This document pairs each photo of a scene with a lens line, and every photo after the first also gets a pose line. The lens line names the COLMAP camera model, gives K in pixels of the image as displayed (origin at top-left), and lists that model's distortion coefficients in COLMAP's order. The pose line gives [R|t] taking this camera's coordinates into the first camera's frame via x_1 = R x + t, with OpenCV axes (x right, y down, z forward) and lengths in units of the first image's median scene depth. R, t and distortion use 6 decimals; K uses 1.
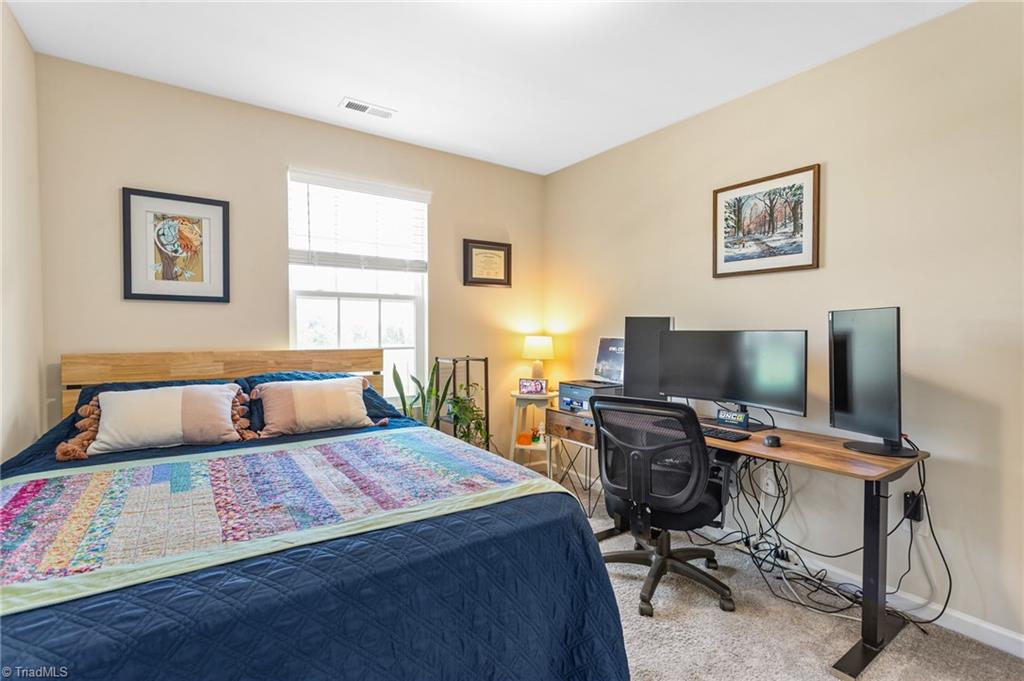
lens RADIAL K [[488.6, 0, 513.2], [0, 488.6, 343.9], [0, 0, 1]] dist [0.000641, 0.000034]
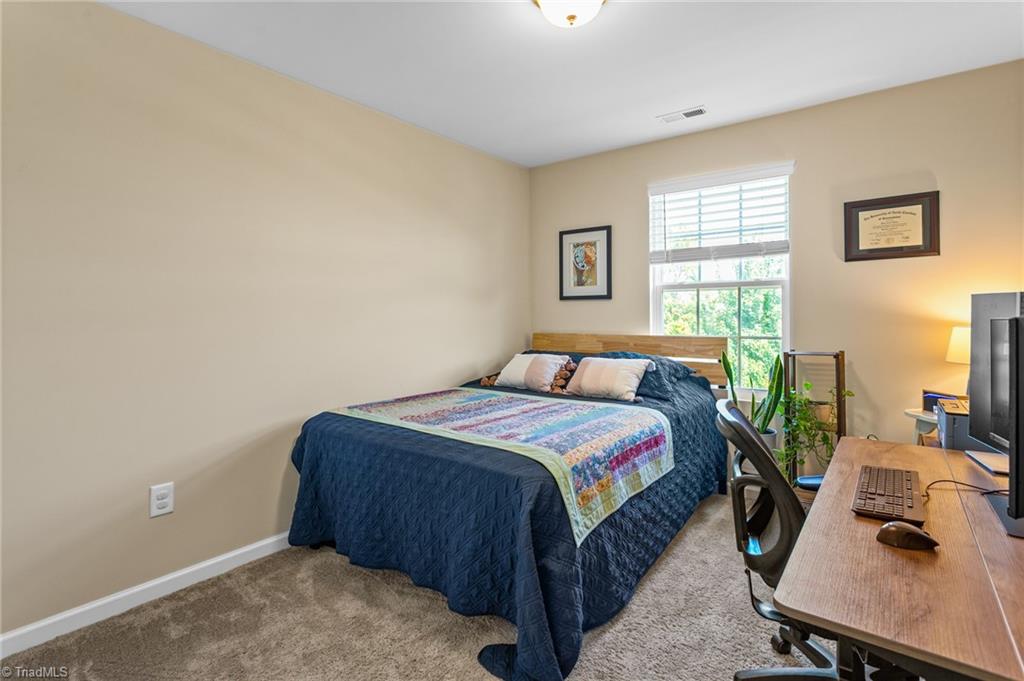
lens RADIAL K [[493.5, 0, 512.8], [0, 493.5, 319.5], [0, 0, 1]] dist [0.000561, 0.000499]
pose [[0.304432, -0.001042, -0.952533, 0.620227], [-0.023339, 0.999691, -0.008553, -0.008482], [0.952248, 0.024835, 0.304314, 0.309044]]
